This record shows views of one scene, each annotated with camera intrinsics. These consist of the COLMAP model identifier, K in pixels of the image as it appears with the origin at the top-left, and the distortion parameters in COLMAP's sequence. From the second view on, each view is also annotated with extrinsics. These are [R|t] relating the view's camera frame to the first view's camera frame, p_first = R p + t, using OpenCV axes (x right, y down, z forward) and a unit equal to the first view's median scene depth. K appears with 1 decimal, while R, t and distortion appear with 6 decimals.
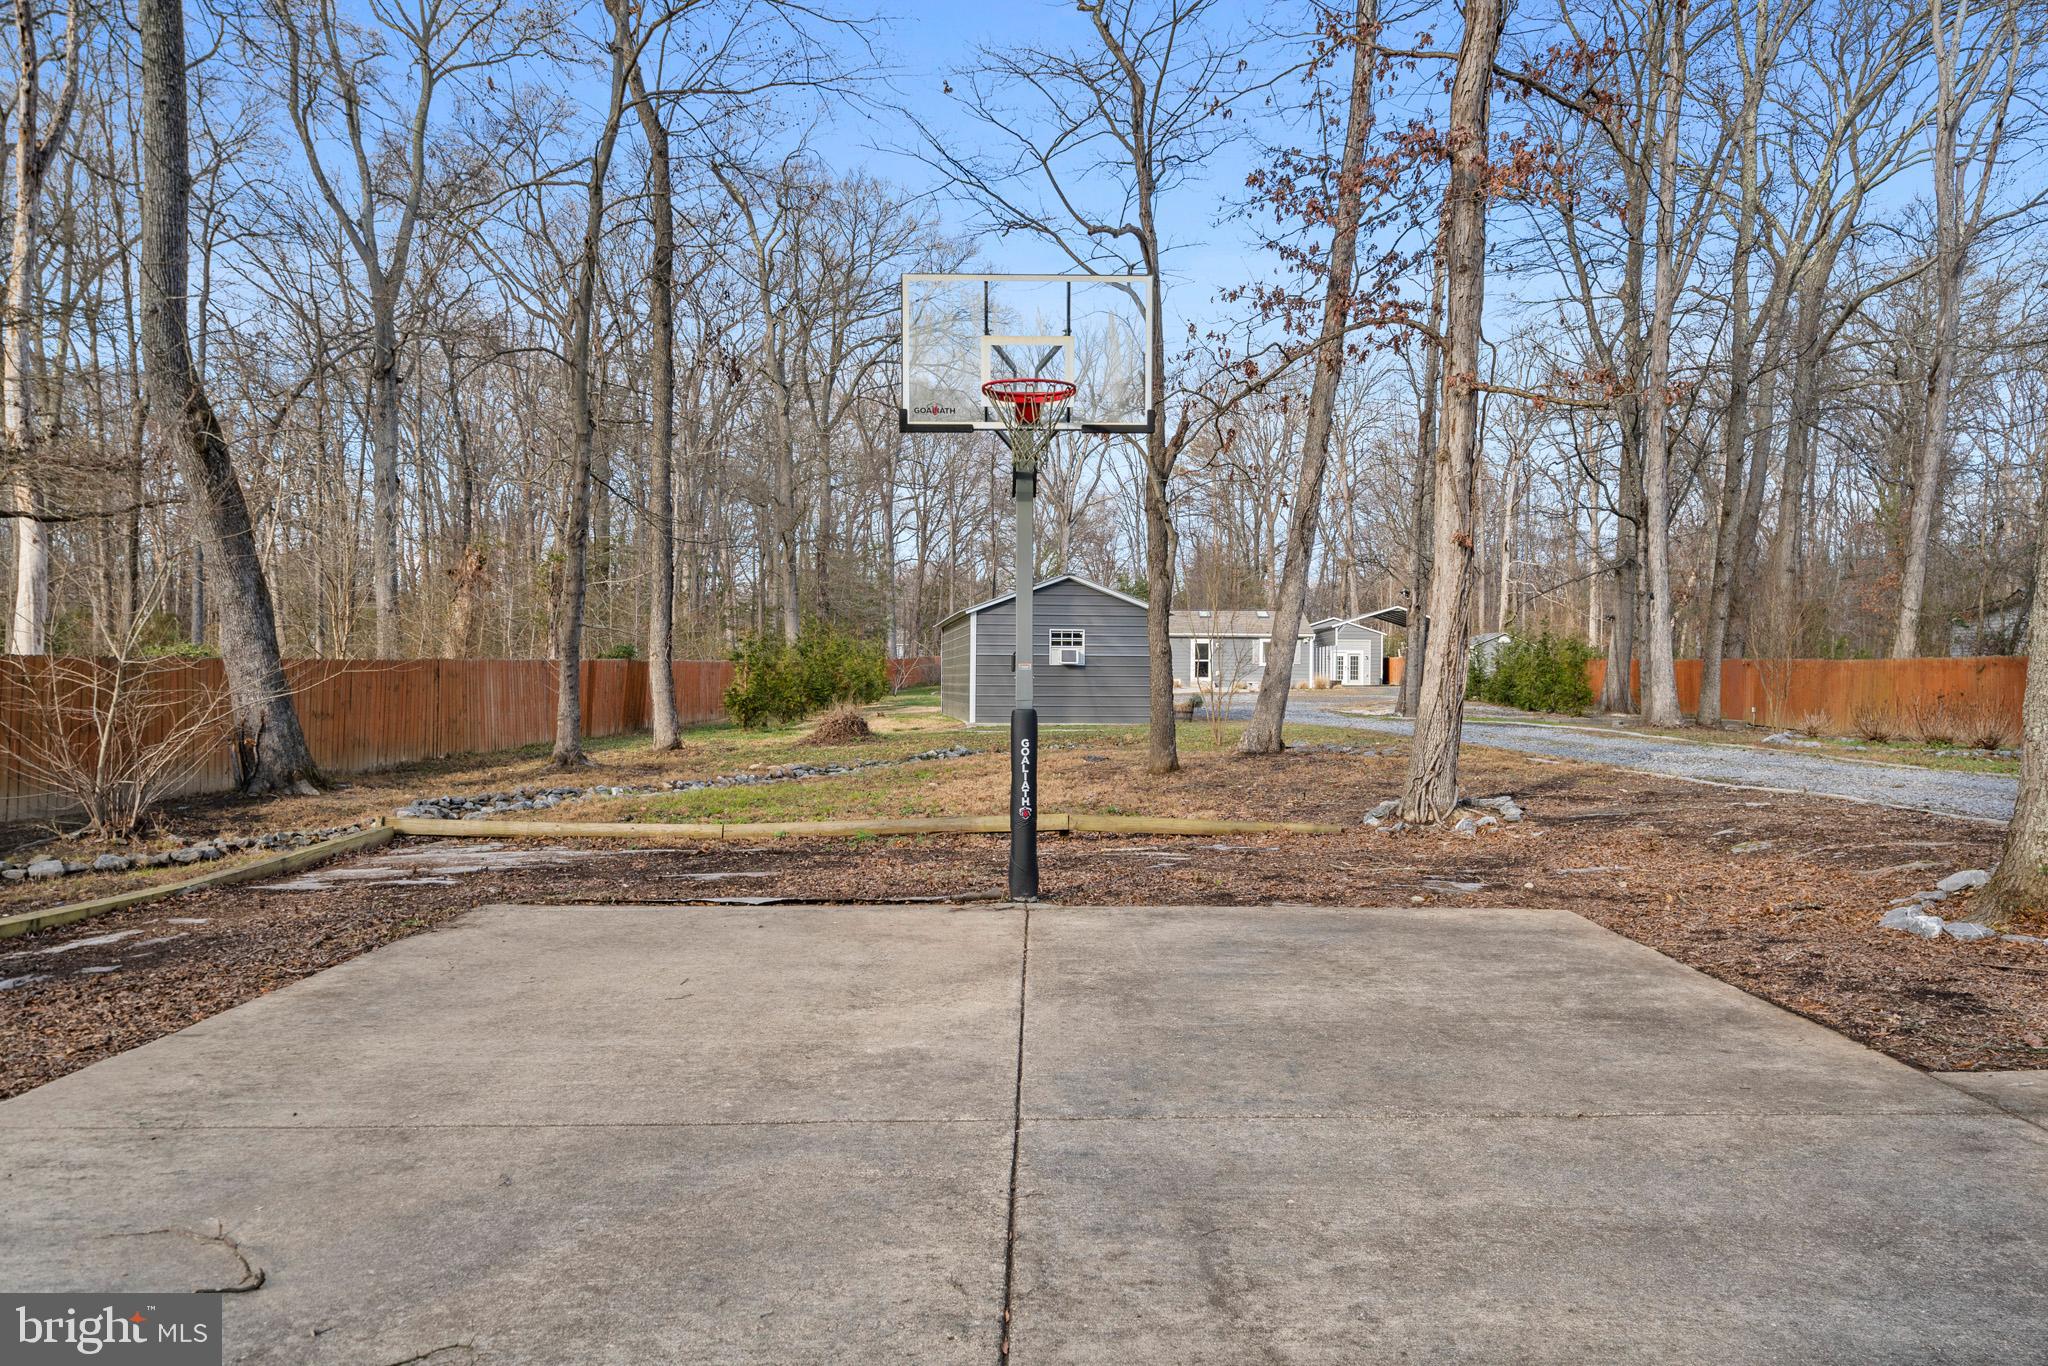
lens RADIAL K [[1440.7, 0, 1010.3], [0, 1440.7, 682.4], [0, 0, 1]] dist [-0.000290, -0.000659]
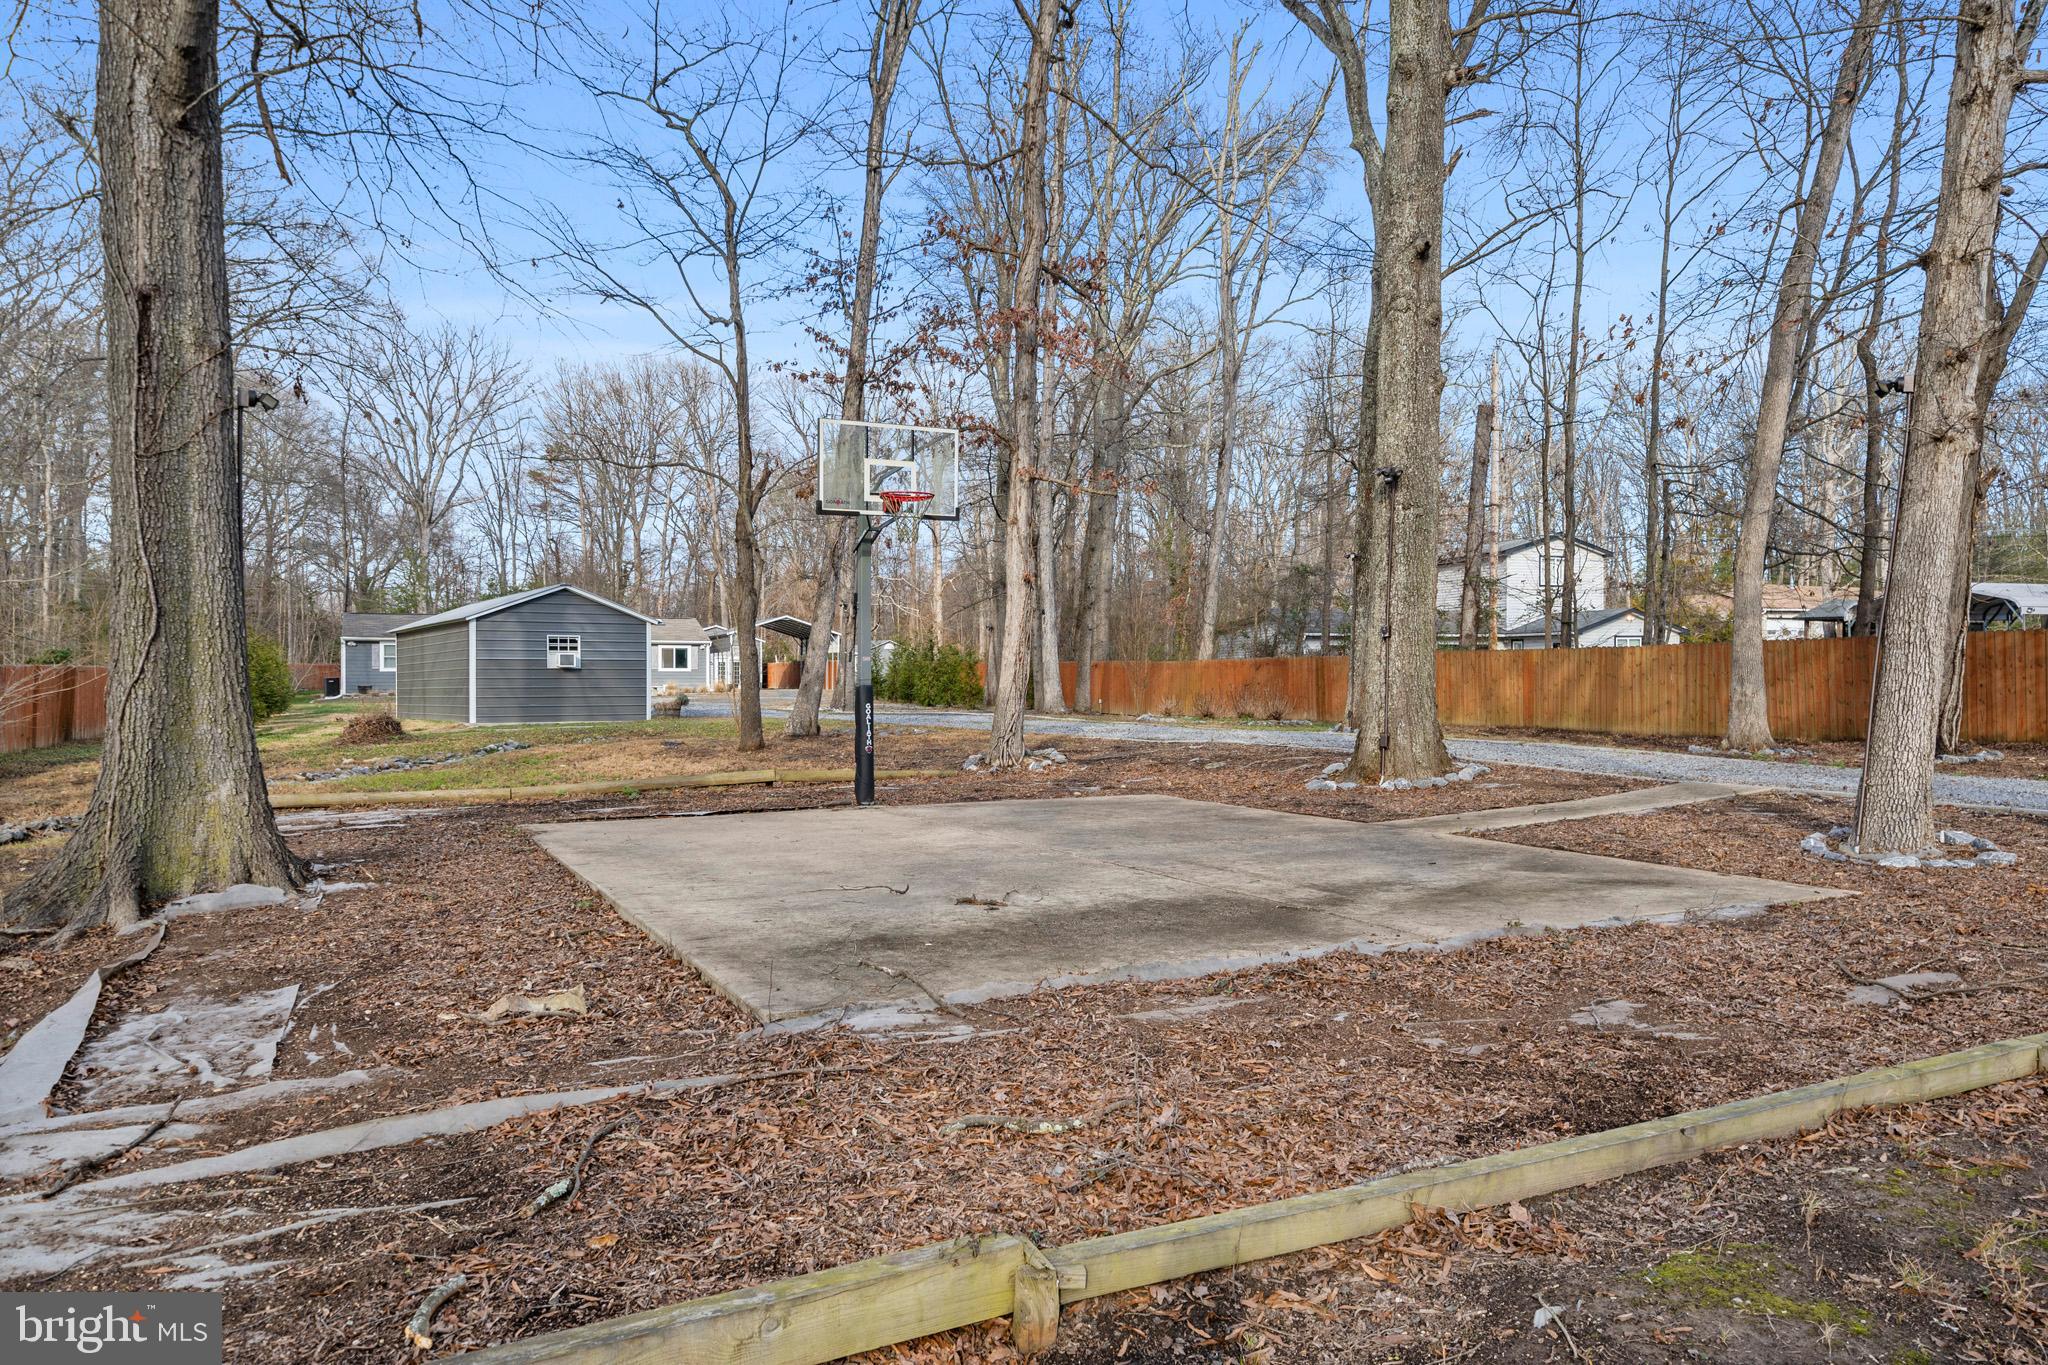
lens RADIAL K [[1440.7, 0, 1032.9], [0, 1440.7, 678.8], [0, 0, 1]] dist [-0.000290, -0.000659]
pose [[0.890339, -0.008772, 0.455214, -0.208388], [0.012257, 0.999914, -0.004707, 0.007933], [-0.455133, 0.009770, 0.890370, -0.194059]]
